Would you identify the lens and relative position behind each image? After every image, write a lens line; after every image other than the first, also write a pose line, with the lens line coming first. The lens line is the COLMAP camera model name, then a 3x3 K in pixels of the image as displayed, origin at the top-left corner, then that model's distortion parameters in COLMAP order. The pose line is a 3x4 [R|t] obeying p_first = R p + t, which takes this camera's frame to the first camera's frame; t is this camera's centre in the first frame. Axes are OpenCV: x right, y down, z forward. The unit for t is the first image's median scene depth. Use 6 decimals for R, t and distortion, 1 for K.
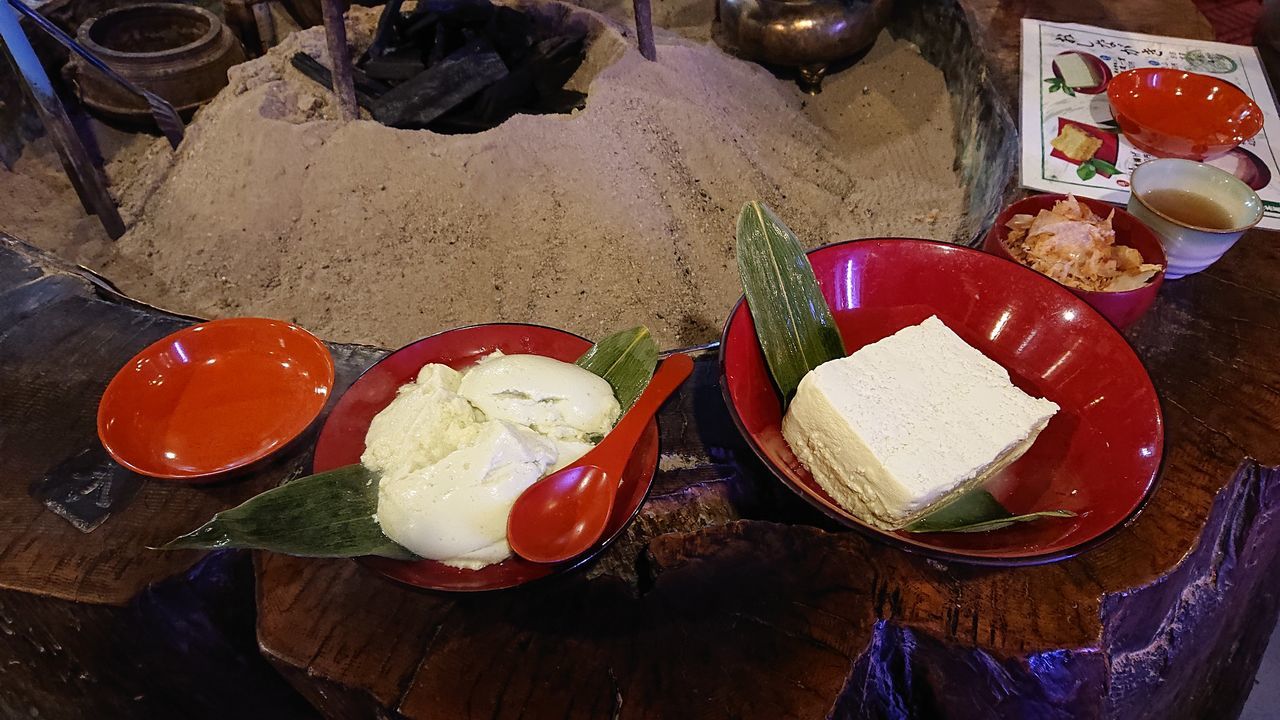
lens RADIAL K [[848.7, 0, 640.0], [0, 848.7, 360.0], [0, 0, 1]] dist [0.144582, -0.208506]
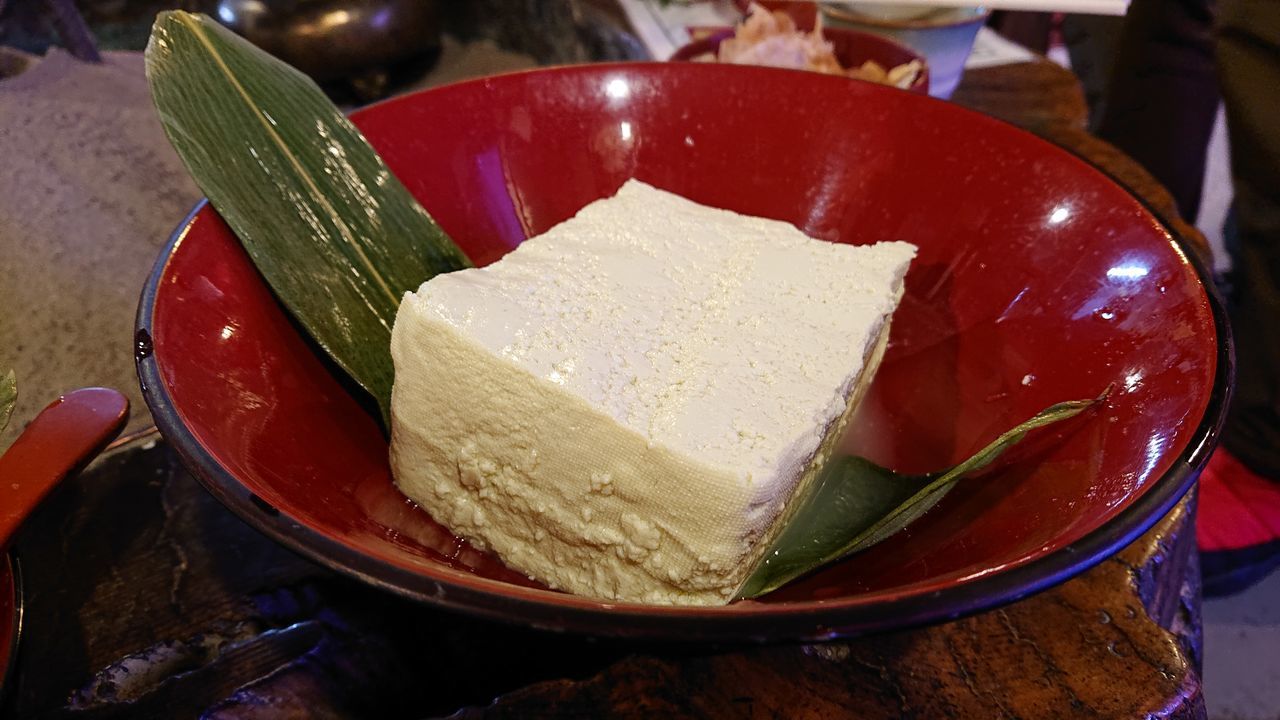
lens RADIAL K [[848.7, 0, 640.0], [0, 848.7, 360.0], [0, 0, 1]] dist [0.144582, -0.208506]
pose [[0.889478, -0.272749, 0.366656, 0.134970], [0.334456, 0.935292, -0.115617, 0.114559], [-0.311396, 0.225469, 0.923145, 0.573185]]
